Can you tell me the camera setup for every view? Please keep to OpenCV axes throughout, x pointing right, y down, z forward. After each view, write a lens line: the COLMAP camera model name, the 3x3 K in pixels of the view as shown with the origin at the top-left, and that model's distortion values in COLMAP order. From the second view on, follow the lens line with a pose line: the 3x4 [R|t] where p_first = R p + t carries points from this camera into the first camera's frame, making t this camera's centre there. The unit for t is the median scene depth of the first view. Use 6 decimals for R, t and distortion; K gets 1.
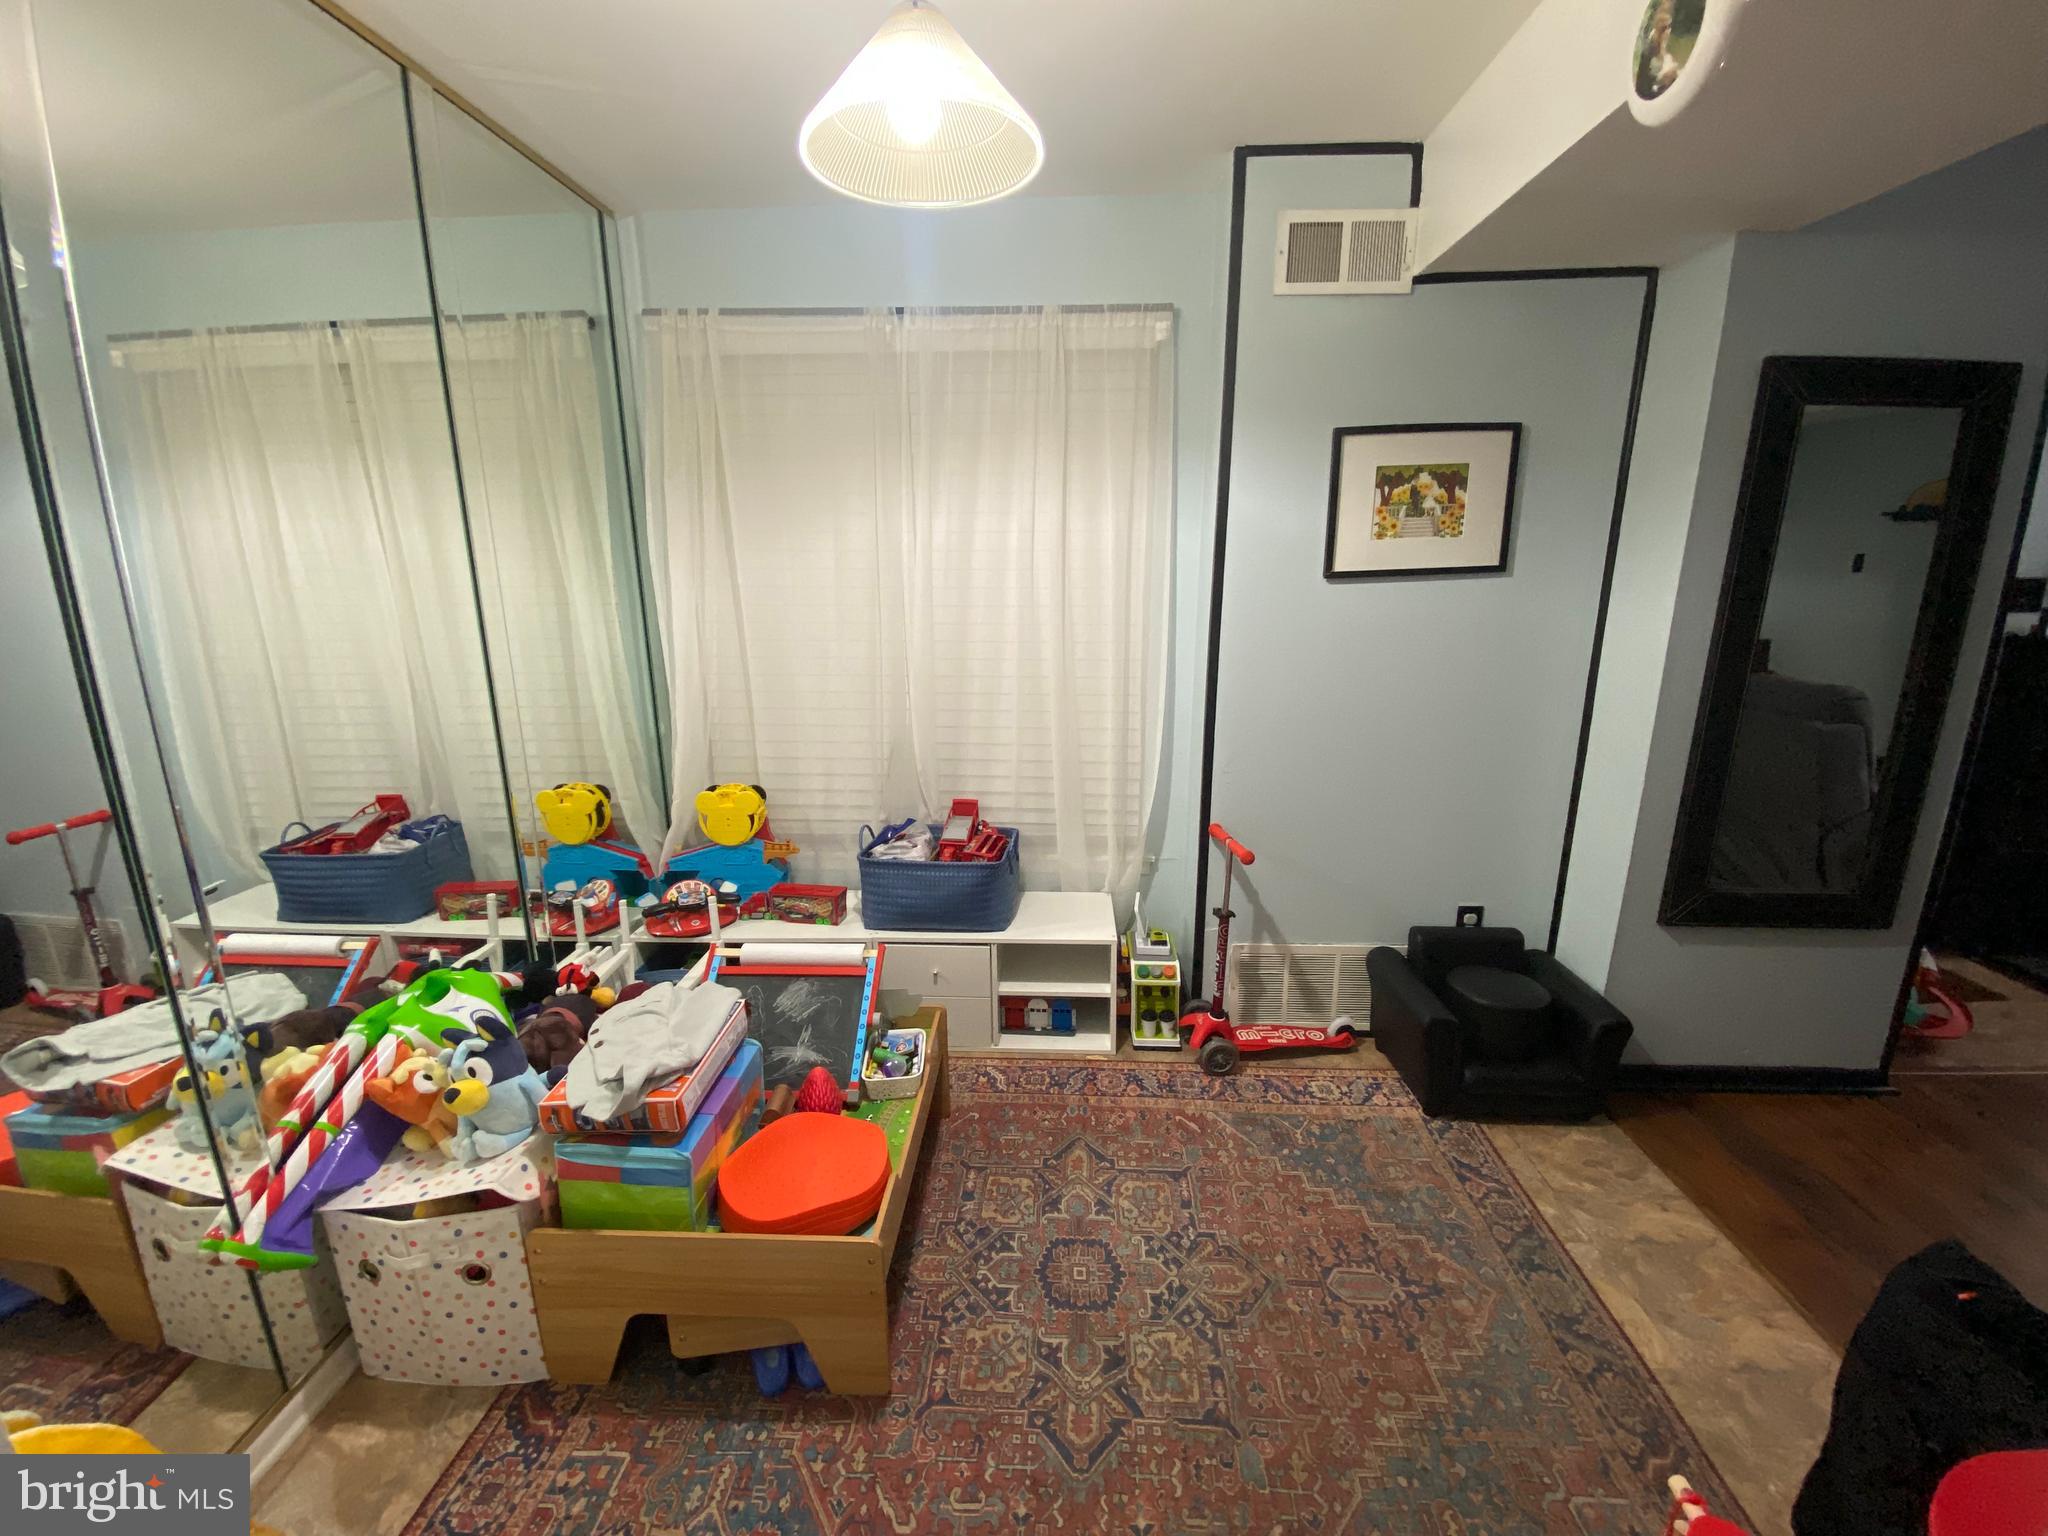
lens RADIAL K [[827.4, 0, 1024.0], [0, 827.4, 768.0], [0, 0, 1]] dist [0.029180, -0.025105]
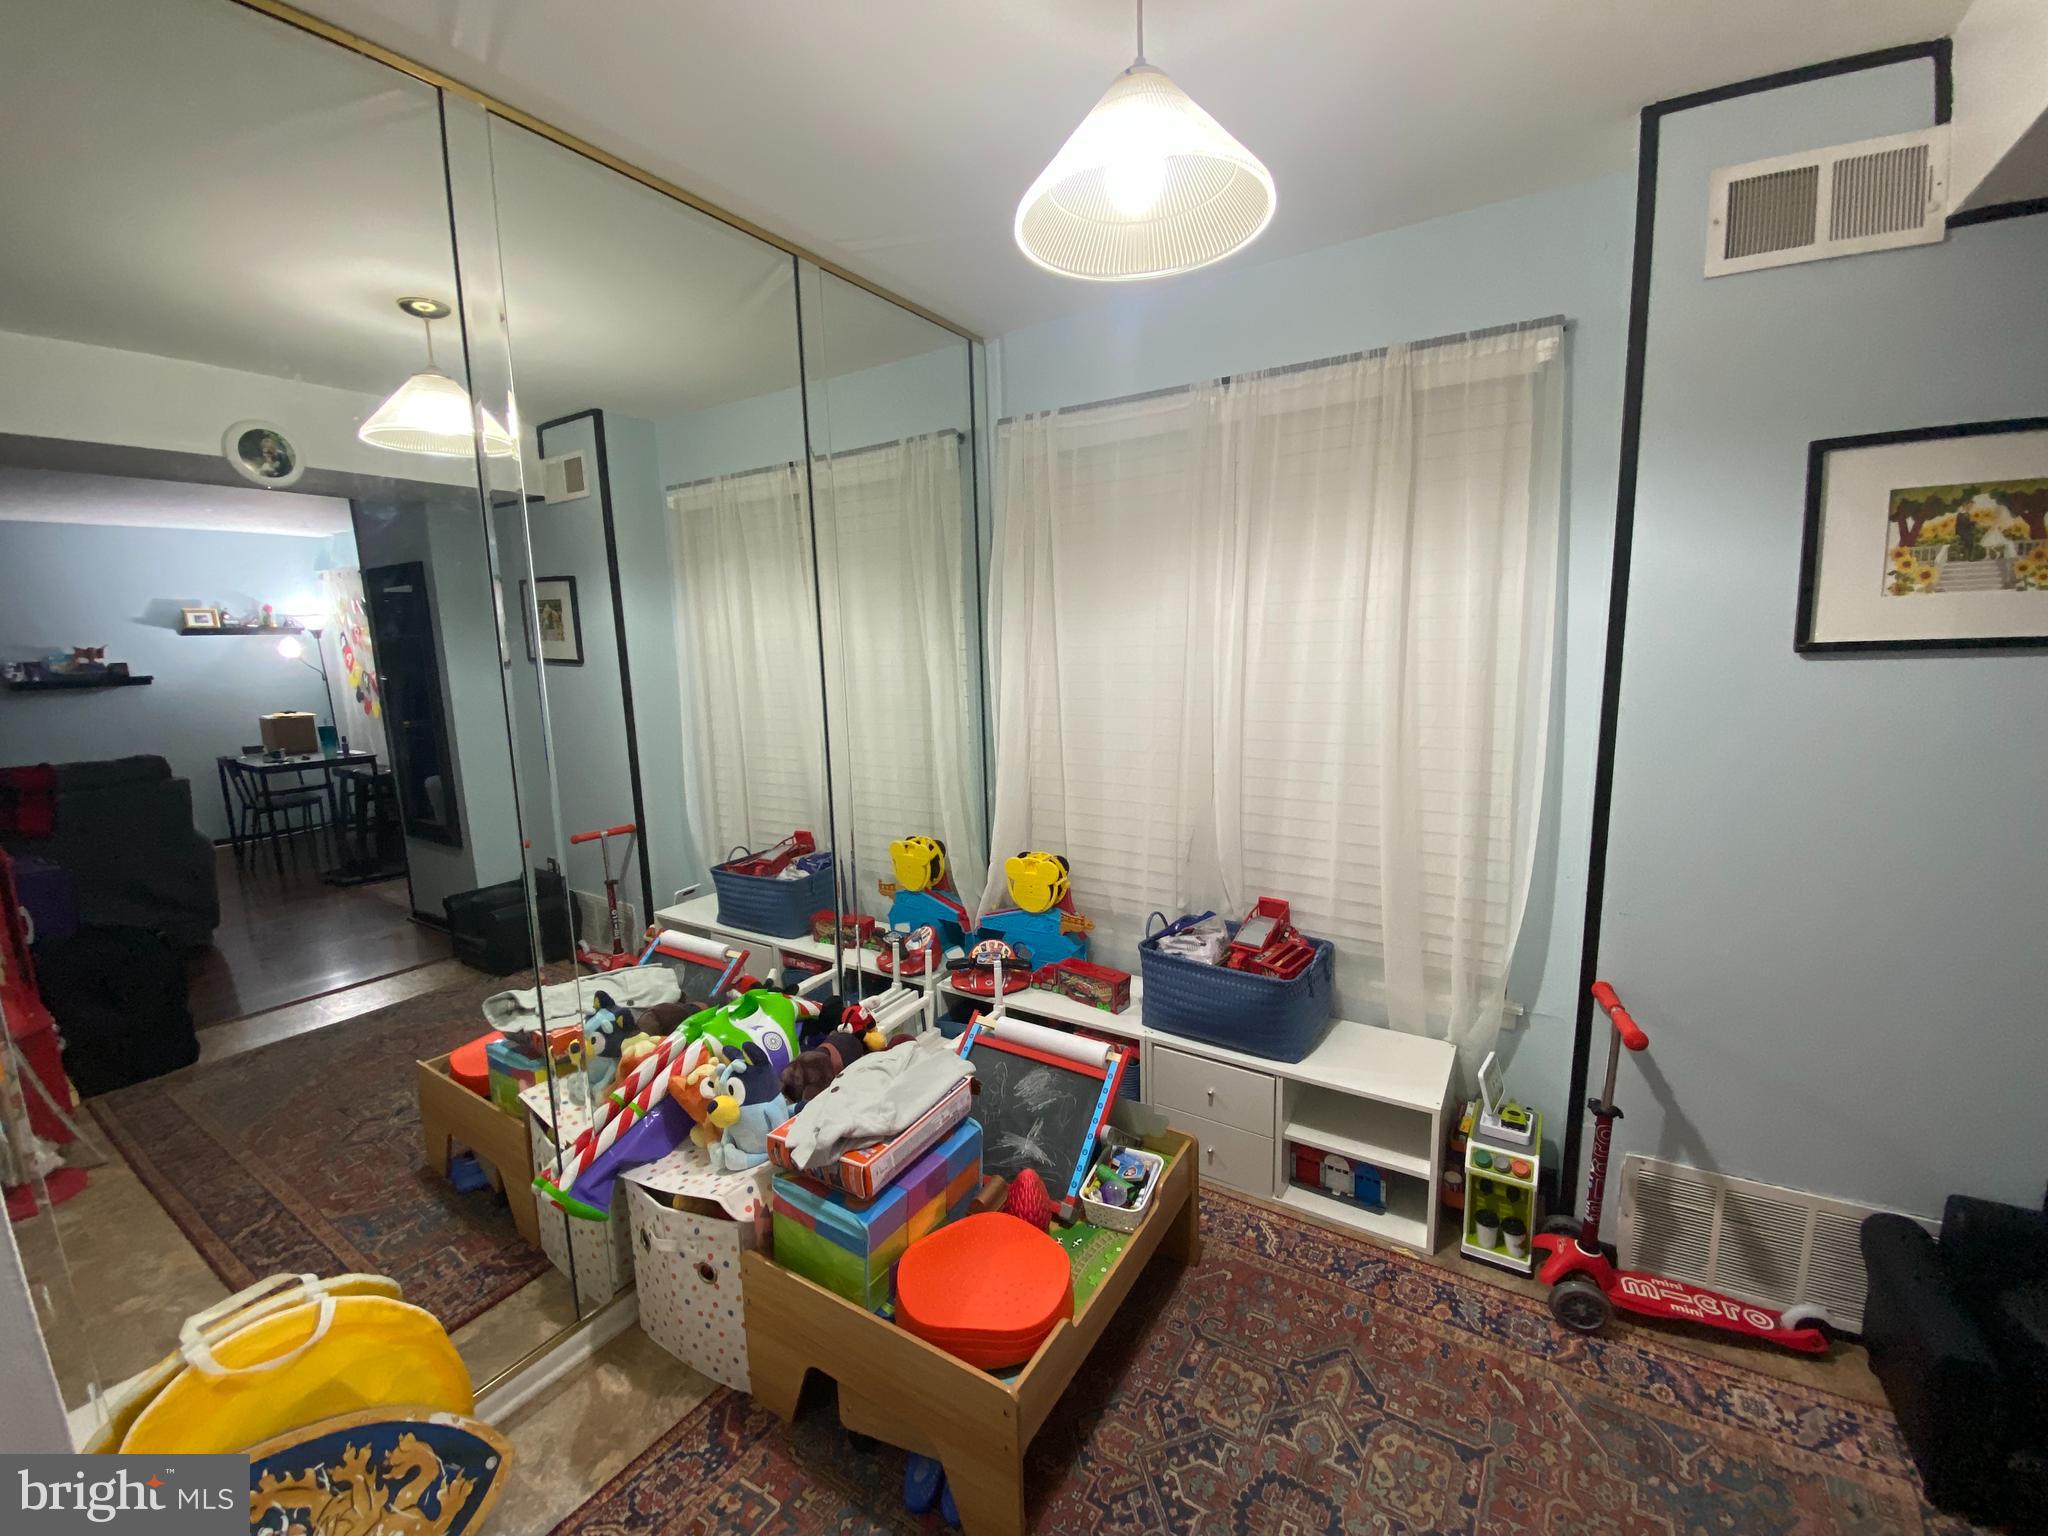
lens RADIAL K [[827.4, 0, 1024.0], [0, 827.4, 768.0], [0, 0, 1]] dist [0.029180, -0.025105]
pose [[0.871431, 0.058275, -0.487045, 0.146391], [-0.094941, 0.994180, -0.050918, -0.037344], [0.481243, 0.090612, 0.871891, 0.098760]]
